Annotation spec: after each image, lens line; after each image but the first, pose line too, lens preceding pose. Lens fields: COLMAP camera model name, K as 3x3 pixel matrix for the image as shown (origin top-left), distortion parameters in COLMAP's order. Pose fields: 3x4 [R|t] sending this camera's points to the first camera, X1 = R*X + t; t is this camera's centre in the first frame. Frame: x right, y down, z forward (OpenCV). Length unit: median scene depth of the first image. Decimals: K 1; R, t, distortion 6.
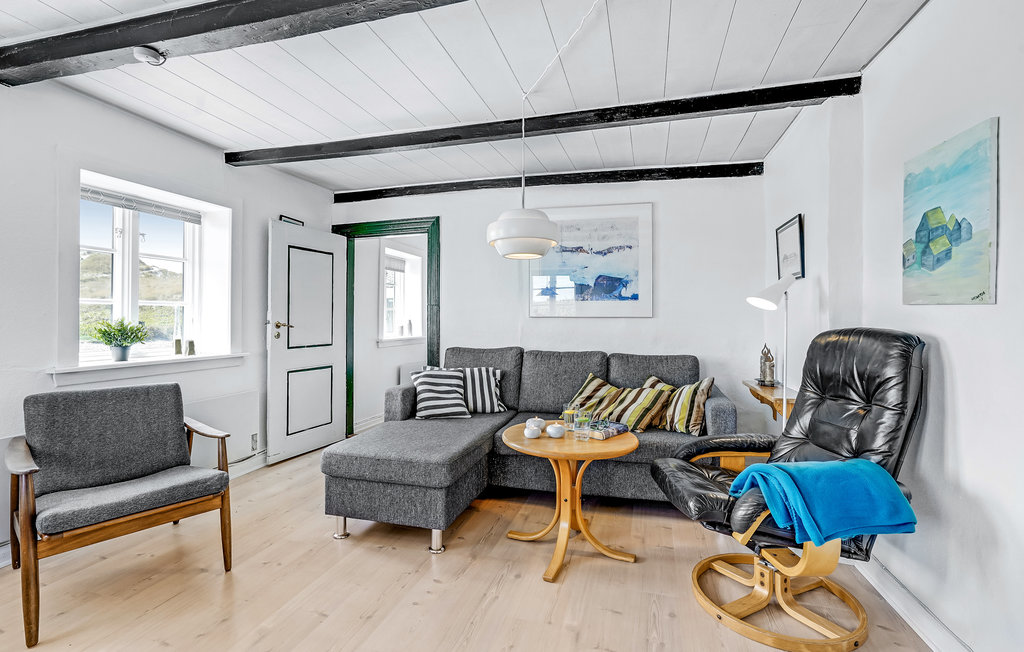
lens RADIAL K [[483.1, 0, 513.7], [0, 483.1, 315.3], [0, 0, 1]] dist [0.001763, 0.005799]
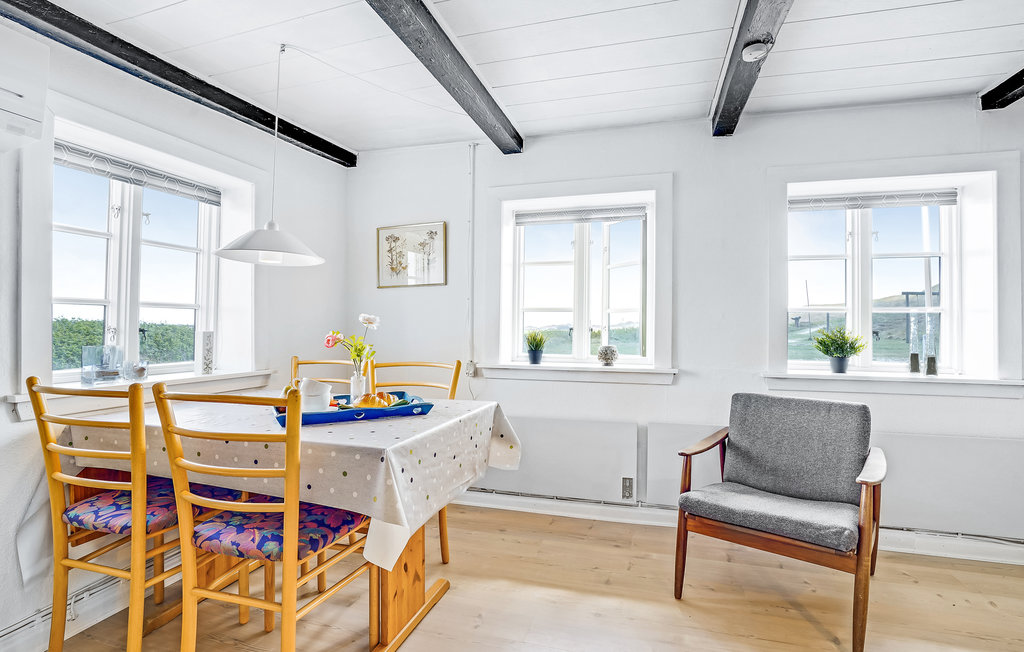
lens RADIAL K [[483.1, 0, 514.1], [0, 483.1, 327.4], [0, 0, 1]] dist [0.001763, 0.005799]
pose [[0.031210, -0.004566, -0.999502, 0.108998], [0.001647, 0.999988, -0.004517, 0.009395], [0.999512, -0.001505, 0.031217, 0.340927]]
